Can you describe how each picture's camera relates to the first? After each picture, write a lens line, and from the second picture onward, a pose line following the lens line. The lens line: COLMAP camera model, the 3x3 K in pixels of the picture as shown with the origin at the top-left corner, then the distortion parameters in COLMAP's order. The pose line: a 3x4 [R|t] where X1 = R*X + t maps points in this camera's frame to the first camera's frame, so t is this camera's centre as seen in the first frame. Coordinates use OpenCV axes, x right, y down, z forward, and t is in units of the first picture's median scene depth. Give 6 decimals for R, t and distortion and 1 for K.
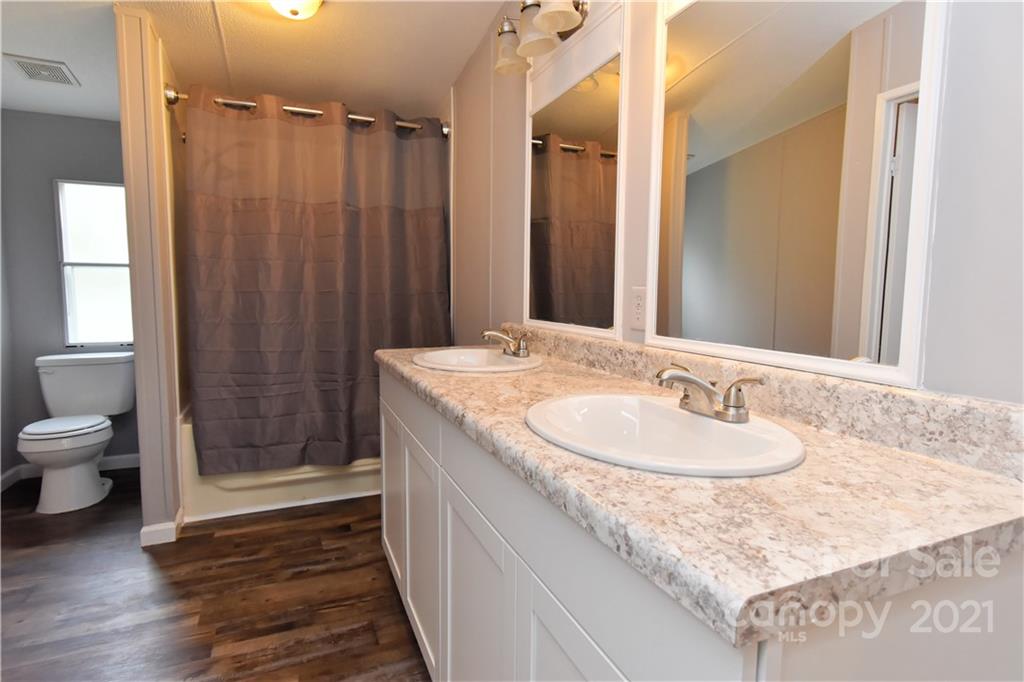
lens RADIAL K [[530.3, 0, 513.9], [0, 530.3, 337.0], [0, 0, 1]] dist [0.002108, 0.000332]
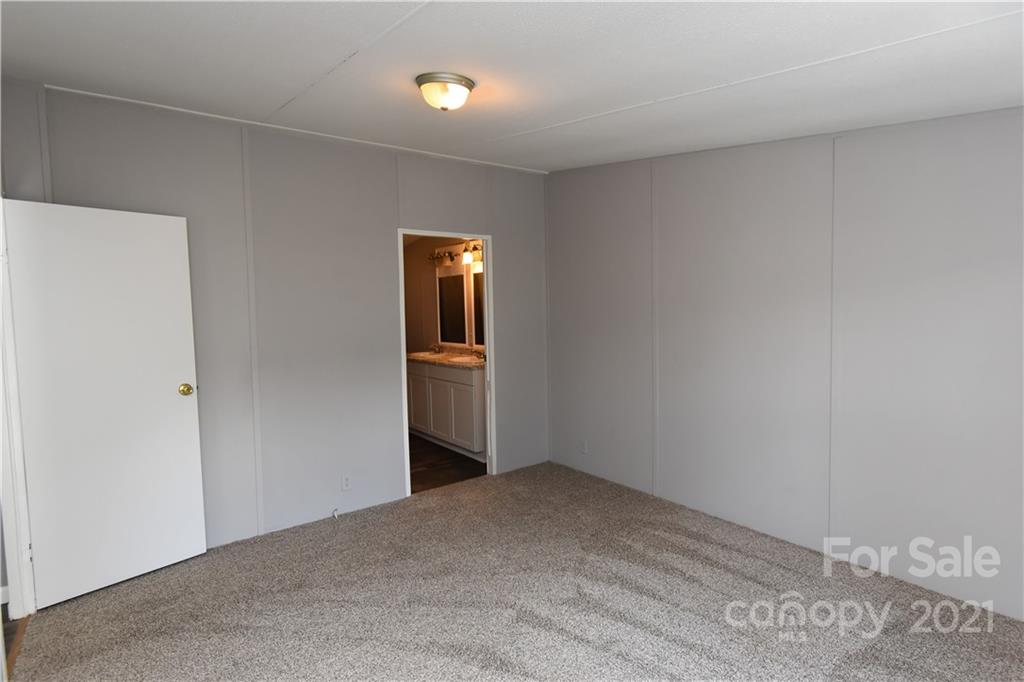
lens RADIAL K [[530.3, 0, 513.9], [0, 530.3, 337.0], [0, 0, 1]] dist [0.002108, 0.000332]
pose [[0.968249, -0.049952, 0.244947, -0.255452], [0.057678, 0.998035, -0.024466, 0.031632], [-0.243243, 0.037817, 0.969228, -1.731843]]
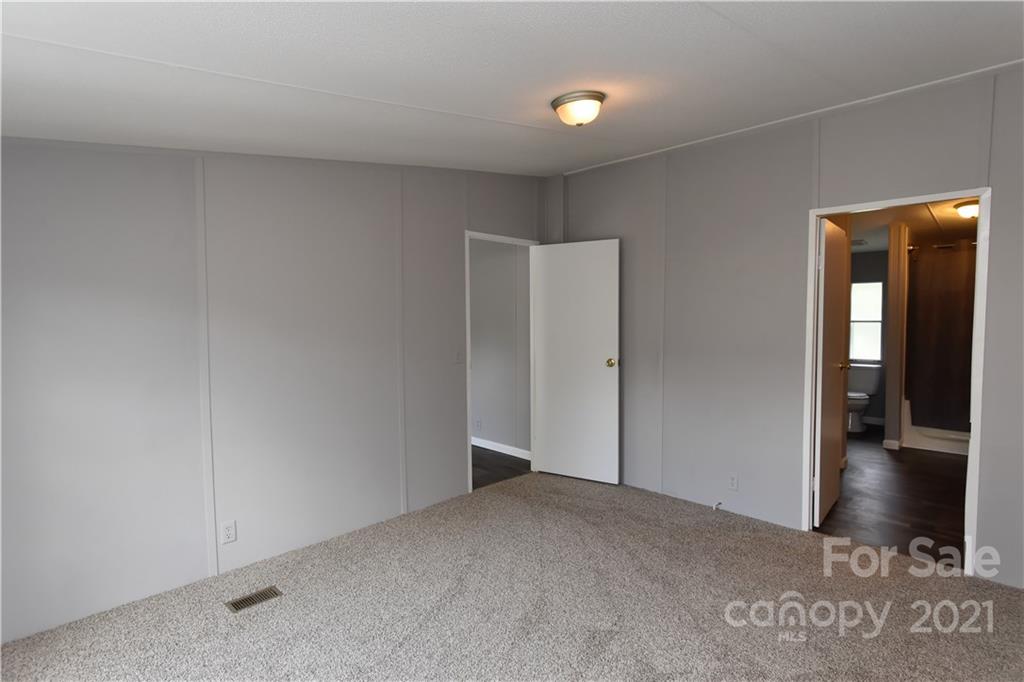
lens RADIAL K [[530.3, 0, 513.9], [0, 530.3, 337.0], [0, 0, 1]] dist [0.002108, 0.000332]
pose [[0.373749, 0.029746, -0.927053, 0.769713], [-0.068677, 0.997630, 0.004322, 0.010993], [0.924984, 0.062052, 0.374906, -1.288455]]
